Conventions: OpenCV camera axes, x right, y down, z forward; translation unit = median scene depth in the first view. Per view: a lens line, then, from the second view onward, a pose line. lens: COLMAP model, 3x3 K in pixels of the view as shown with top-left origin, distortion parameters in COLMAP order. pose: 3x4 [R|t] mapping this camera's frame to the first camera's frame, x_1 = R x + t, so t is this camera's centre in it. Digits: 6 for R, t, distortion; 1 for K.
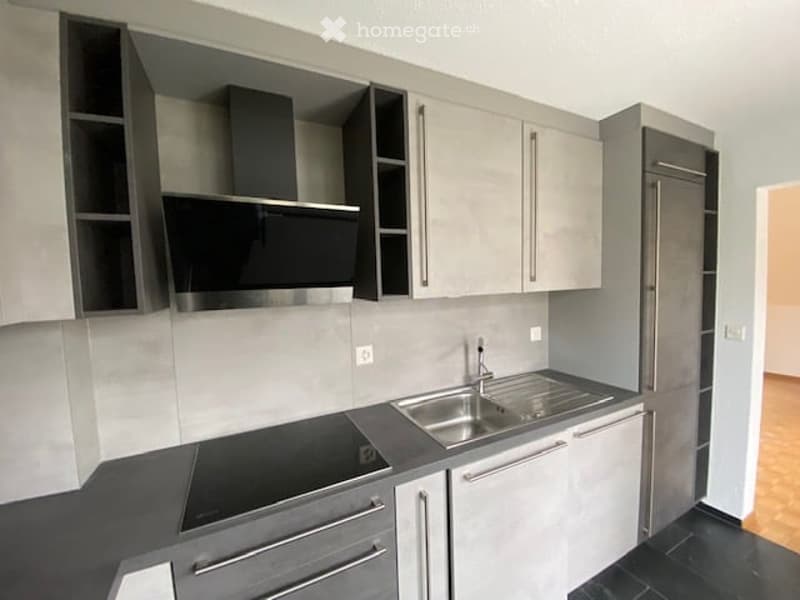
lens RADIAL K [[326.5, 0, 400.0], [0, 326.5, 300.0], [0, 0, 1]] dist [0.030577, -0.027234]
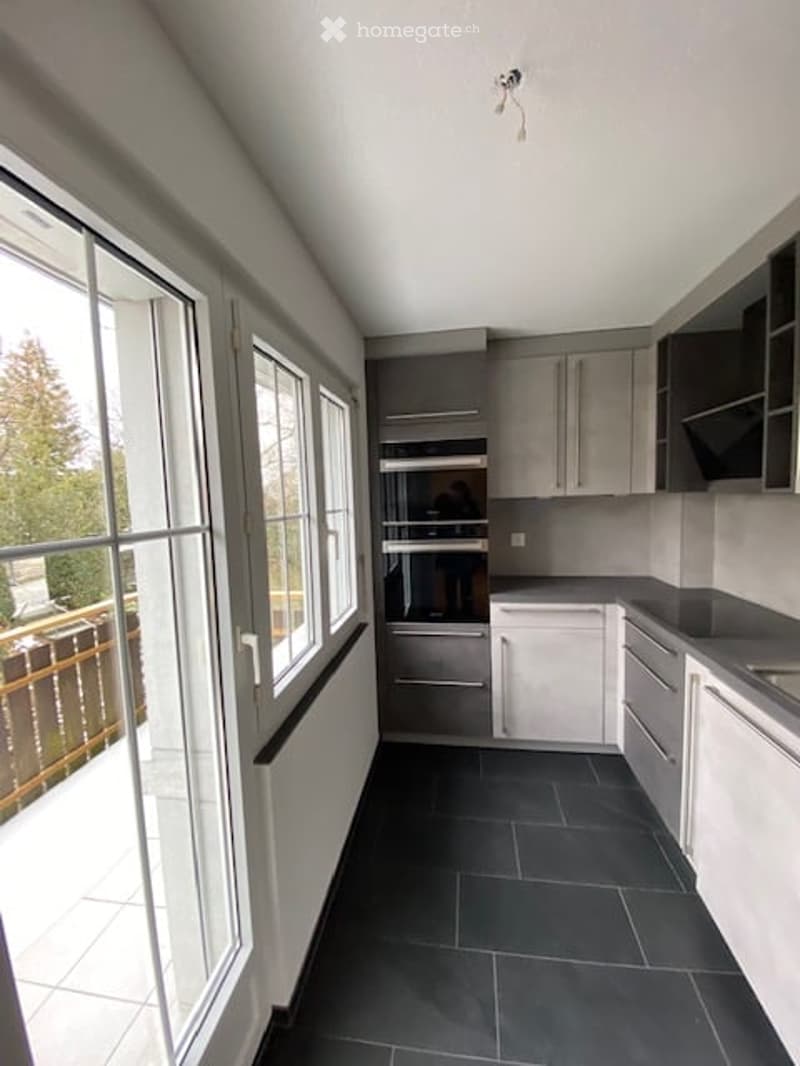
lens RADIAL K [[433.1, 0, 400.0], [0, 433.1, 533.0], [0, 0, 1]] dist [0.046919, -0.037092]
pose [[-0.574679, 0.115734, -0.810154, 1.087999], [-0.005234, 0.989410, 0.145054, -0.042384], [0.818362, 0.087600, -0.567987, 0.622374]]
